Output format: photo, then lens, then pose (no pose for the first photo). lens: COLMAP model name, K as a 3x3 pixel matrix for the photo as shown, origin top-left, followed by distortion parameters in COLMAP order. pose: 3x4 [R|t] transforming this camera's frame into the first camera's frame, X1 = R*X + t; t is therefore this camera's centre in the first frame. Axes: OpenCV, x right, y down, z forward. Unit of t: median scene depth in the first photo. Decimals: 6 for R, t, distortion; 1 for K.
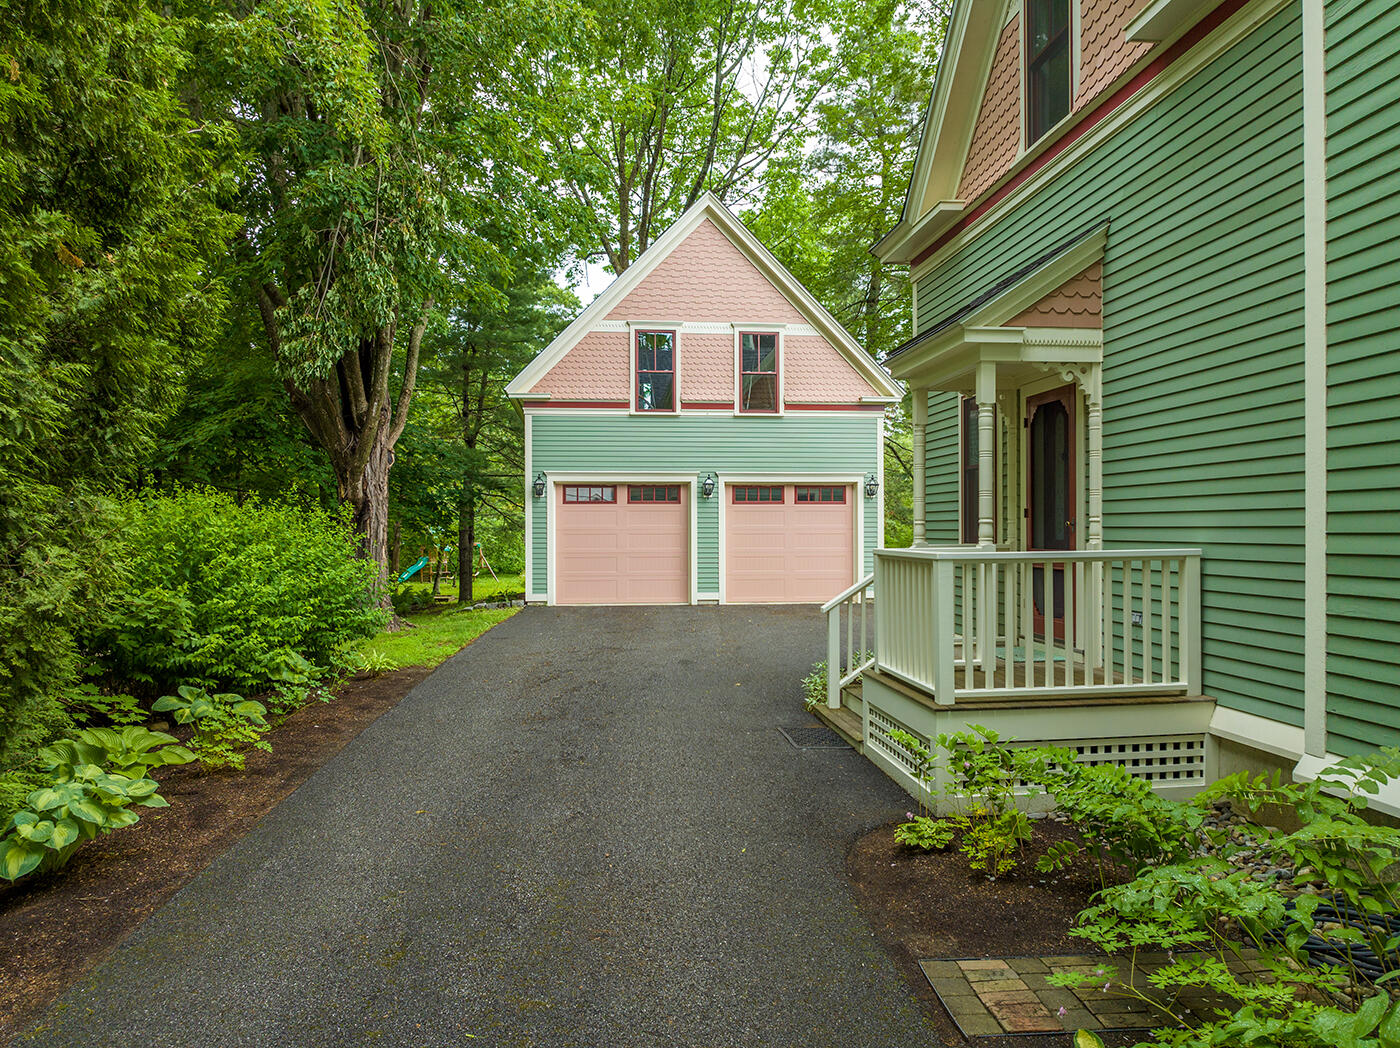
lens RADIAL K [[1005.0, 0, 704.5], [0, 1005.0, 524.5], [0, 0, 1]] dist [-0.028815, 0.010332]
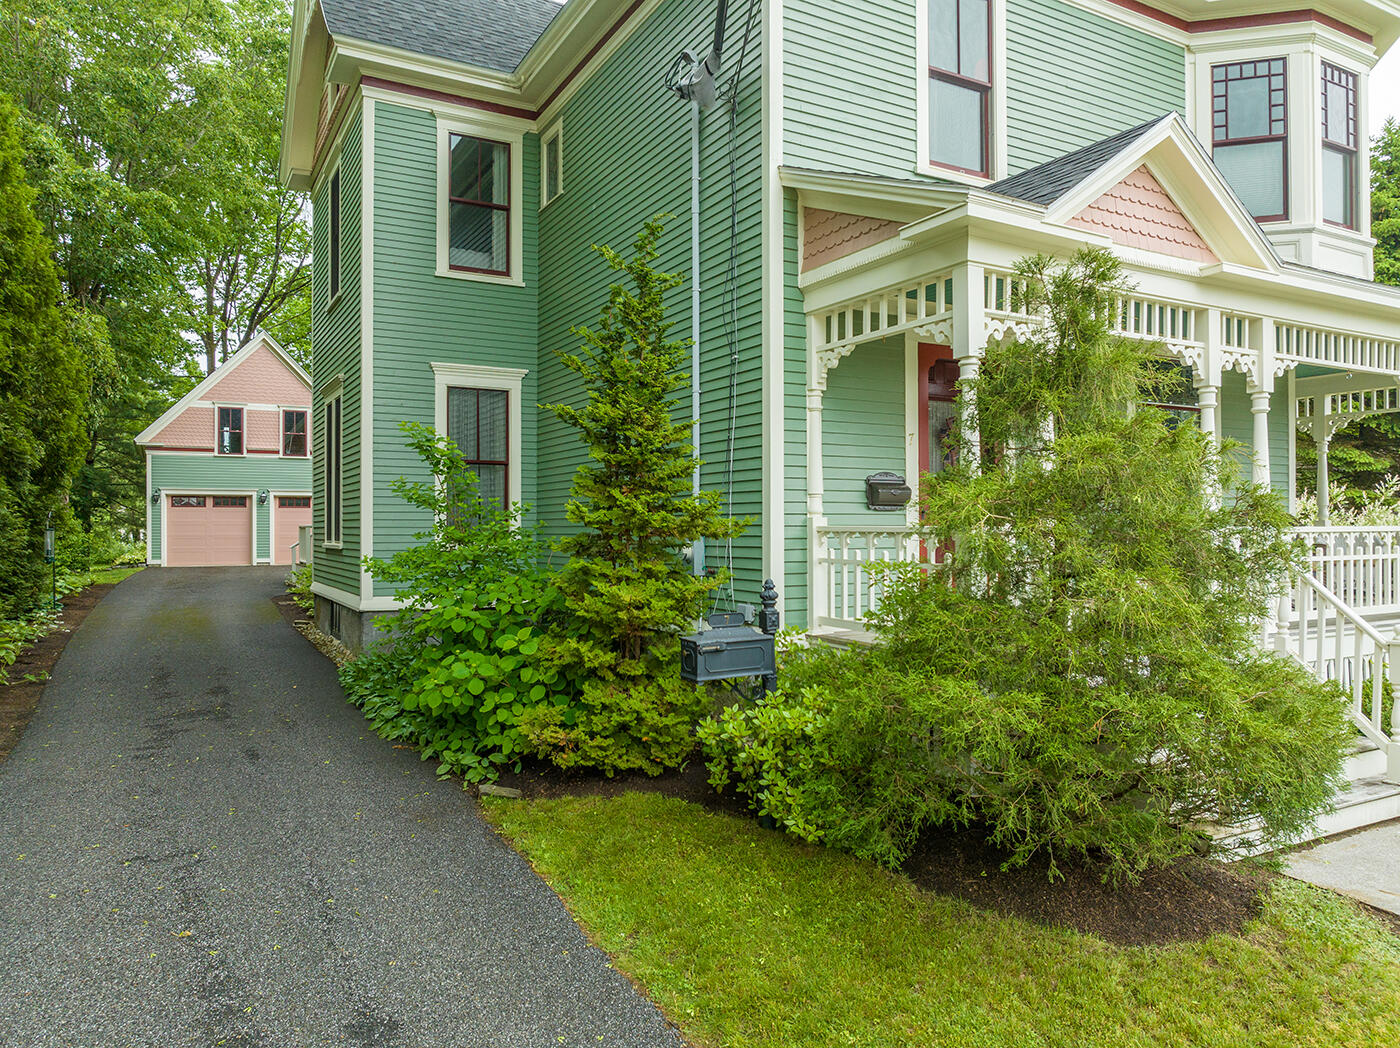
lens RADIAL K [[1005.0, 0, 726.2], [0, 1005.0, 520.3], [0, 0, 1]] dist [-0.028815, 0.010332]
pose [[0.919117, 0.001143, 0.393984, 0.059105], [0.000133, 0.999995, -0.003212, 0.007663], [-0.393985, 0.003004, 0.919112, -0.928251]]
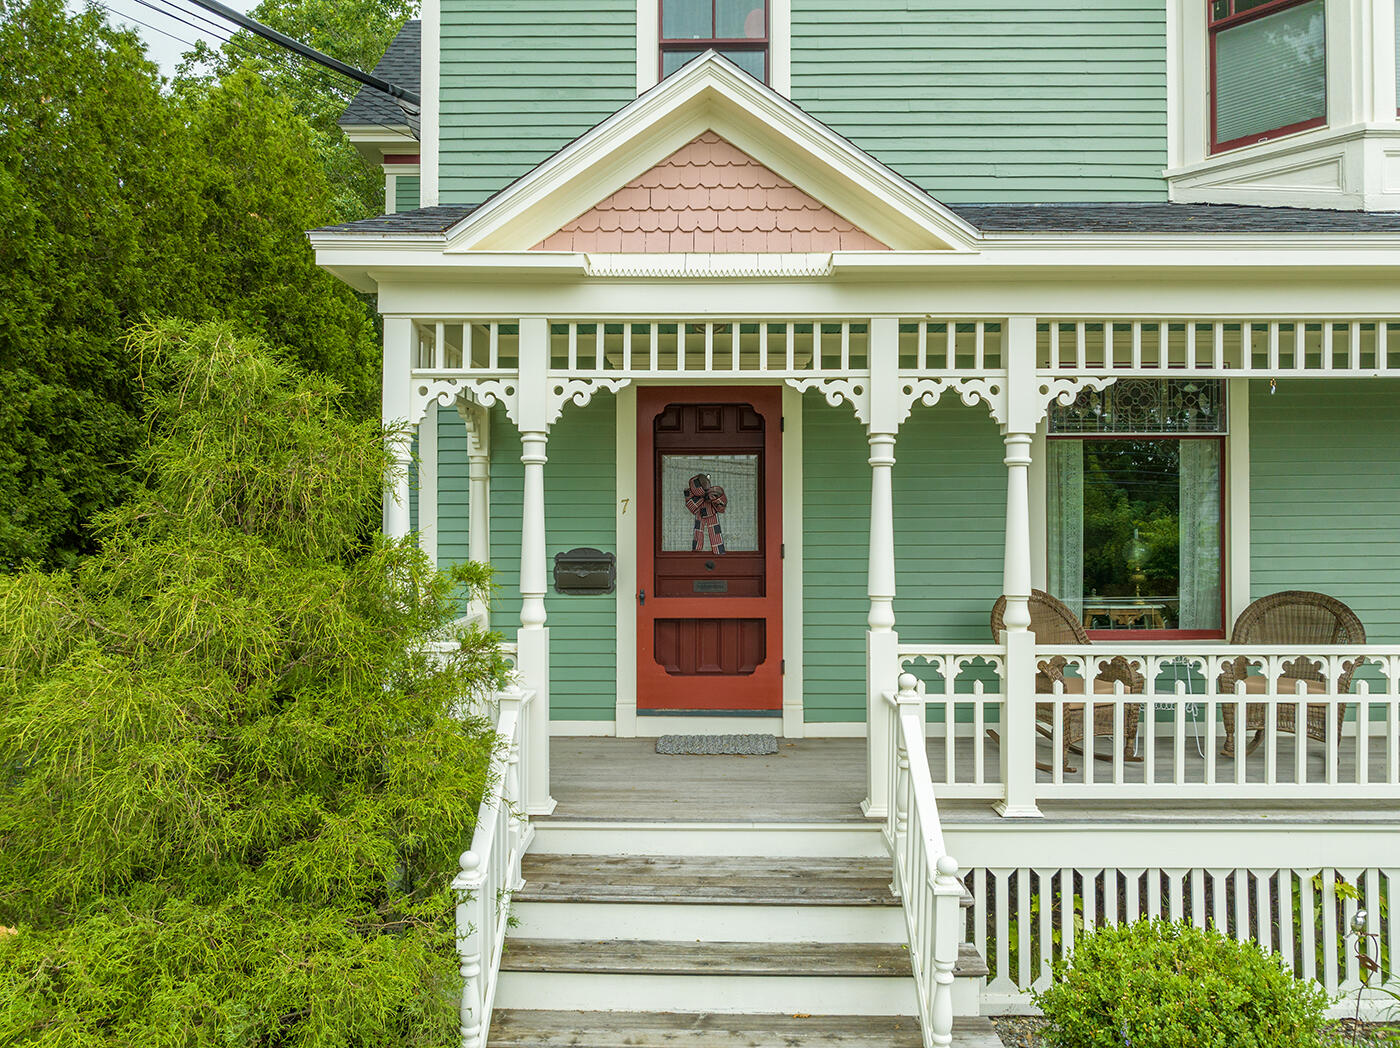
lens RADIAL K [[1005.0, 0, 692.2], [0, 1005.0, 529.8], [0, 0, 1]] dist [-0.028815, 0.010332]
pose [[0.990726, 0.002733, -0.135845, 0.371533], [-0.001828, 0.999975, 0.006788, -0.022658], [0.135860, -0.006476, 0.990707, -0.909650]]
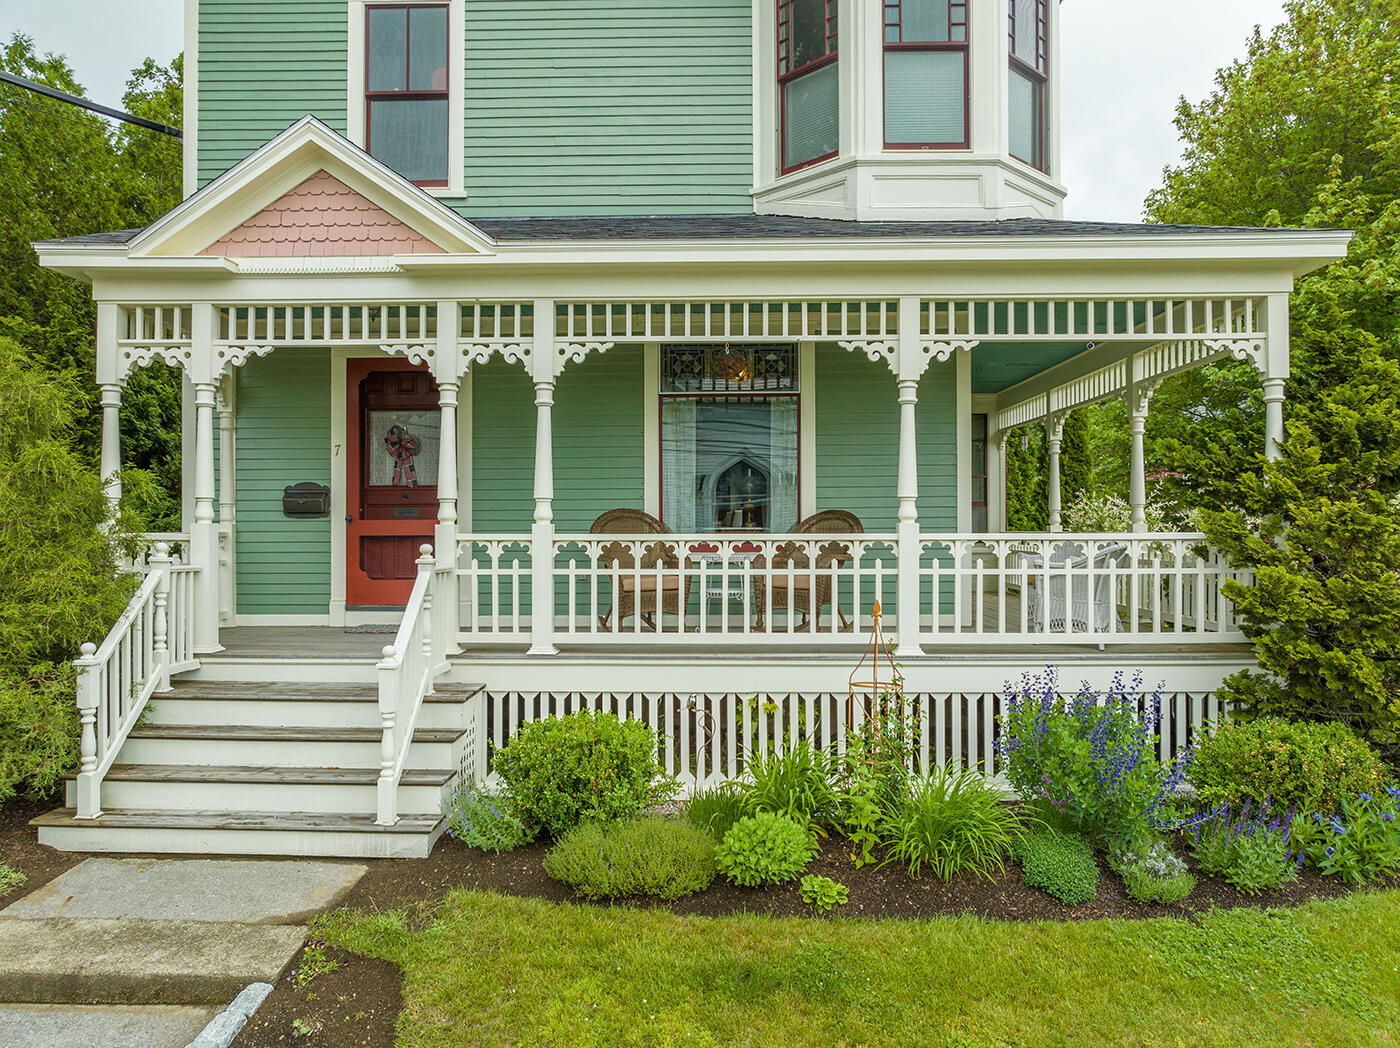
lens RADIAL K [[1005.0, 0, 689.2], [0, 1005.0, 527.8], [0, 0, 1]] dist [-0.028815, 0.010332]
pose [[0.990036, 0.001058, -0.140811, 0.523207], [-0.000493, 0.999992, 0.004045, 0.004974], [0.140814, -0.003935, 0.990028, -0.994291]]
